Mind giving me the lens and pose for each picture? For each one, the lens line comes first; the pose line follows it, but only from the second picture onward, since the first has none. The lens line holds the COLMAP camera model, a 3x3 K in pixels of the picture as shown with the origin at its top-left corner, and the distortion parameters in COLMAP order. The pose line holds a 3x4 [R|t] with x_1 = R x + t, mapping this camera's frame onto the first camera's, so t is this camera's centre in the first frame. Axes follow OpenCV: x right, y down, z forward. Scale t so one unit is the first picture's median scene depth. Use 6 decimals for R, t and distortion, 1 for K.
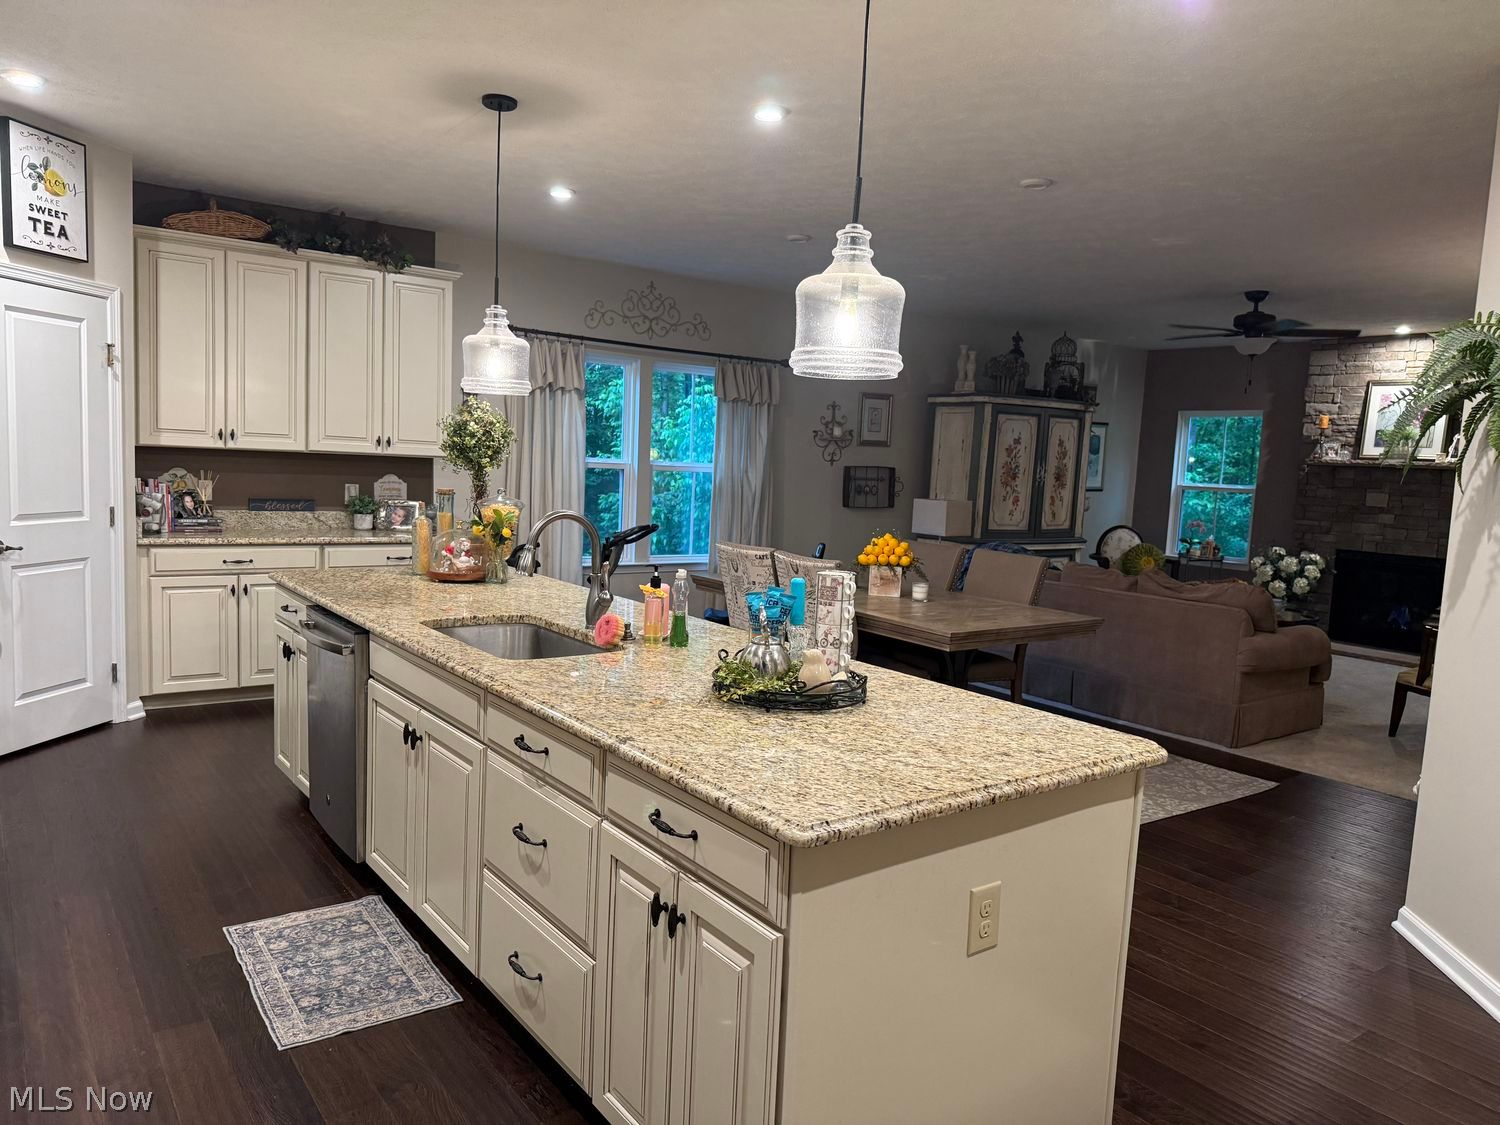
lens RADIAL K [[1059.0, 0, 746.0], [0, 1059.0, 568.9], [0, 0, 1]] dist [0.040636, -0.053073]
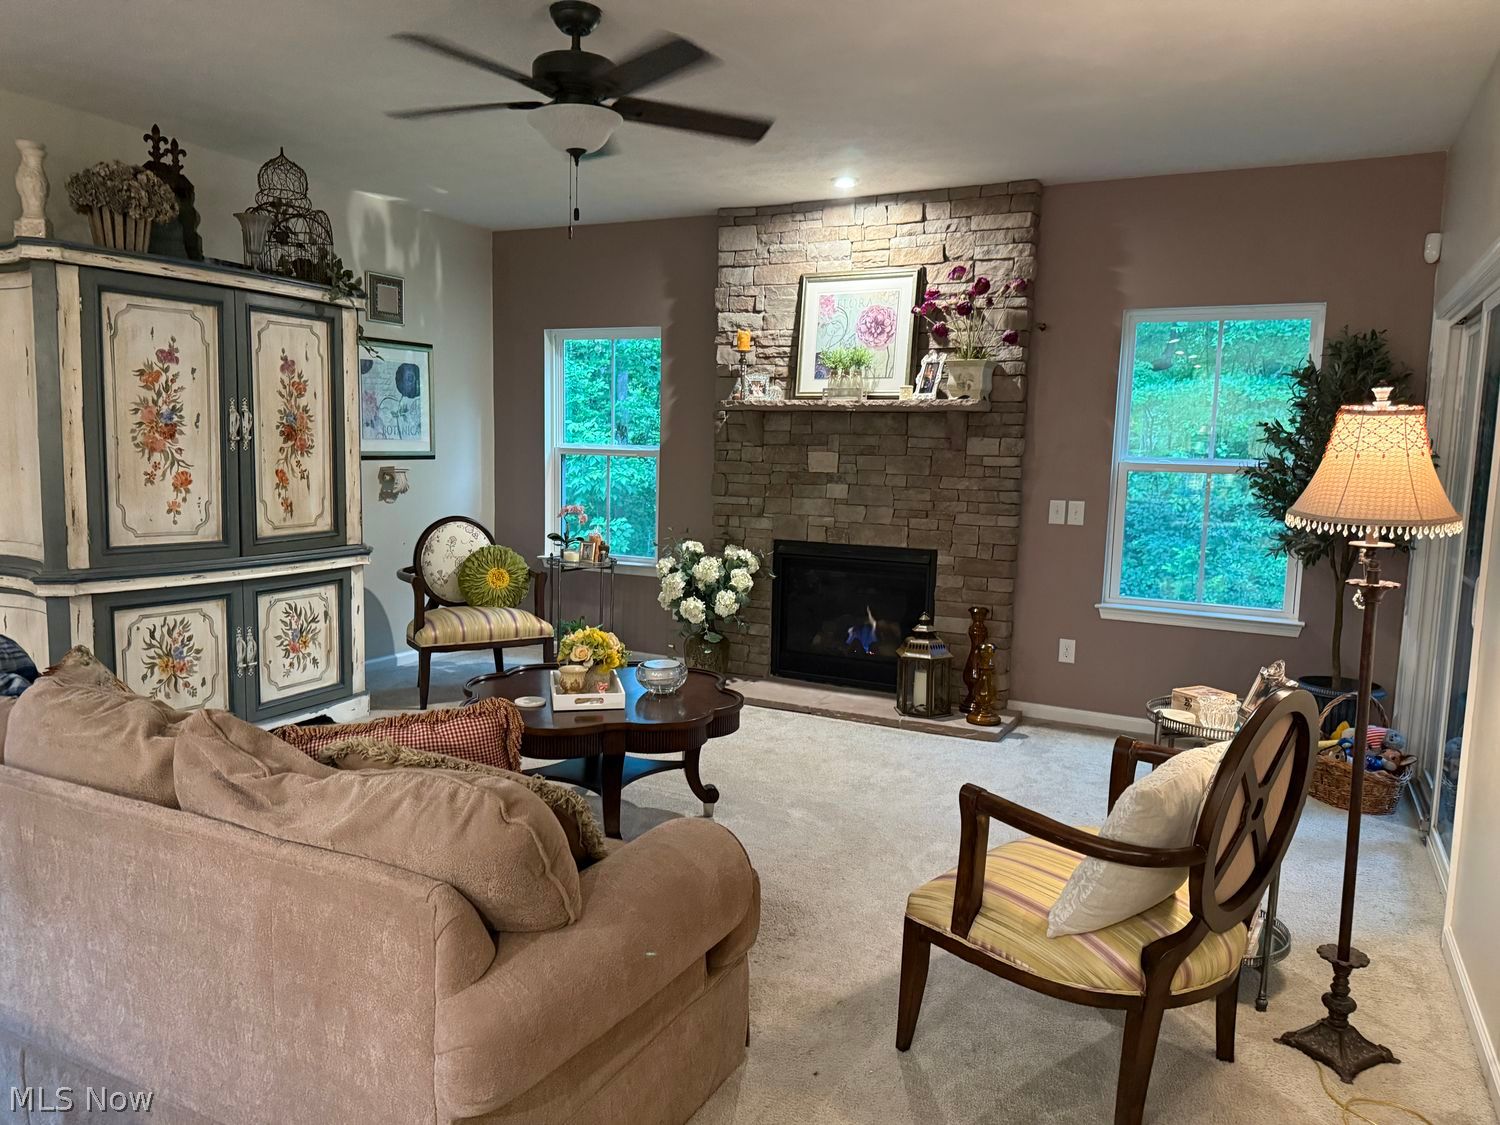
lens RADIAL K [[1059.4, 0, 736.8], [0, 1059.4, 571.6], [0, 0, 1]] dist [0.039962, -0.052629]
pose [[0.895139, -0.071617, 0.439996, 0.252860], [0.059590, 0.997376, 0.041108, -0.027561], [-0.441785, -0.010578, 0.897058, 0.438660]]
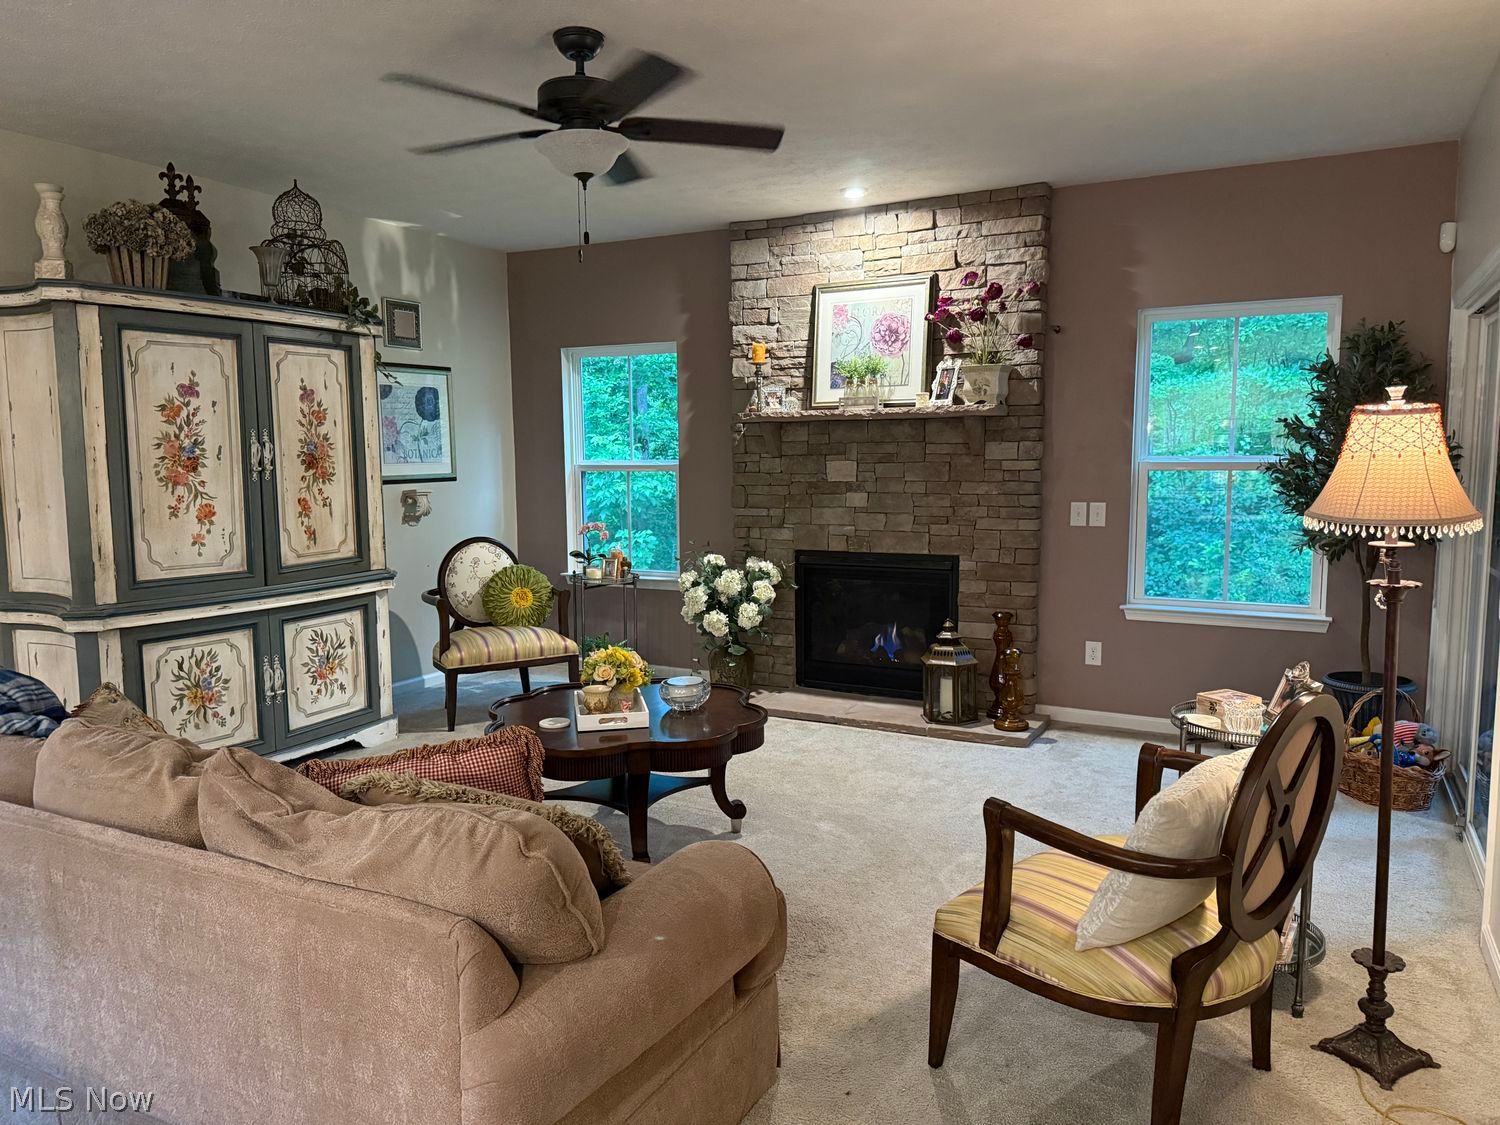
lens RADIAL K [[1059.0, 0, 746.0], [0, 1059.0, 568.9], [0, 0, 1]] dist [0.040636, -0.053073]
pose [[0.899348, -0.096189, 0.426522, 0.255060], [0.091854, 0.995297, 0.030780, -0.030389], [-0.427477, 0.011496, 0.903953, 0.437273]]
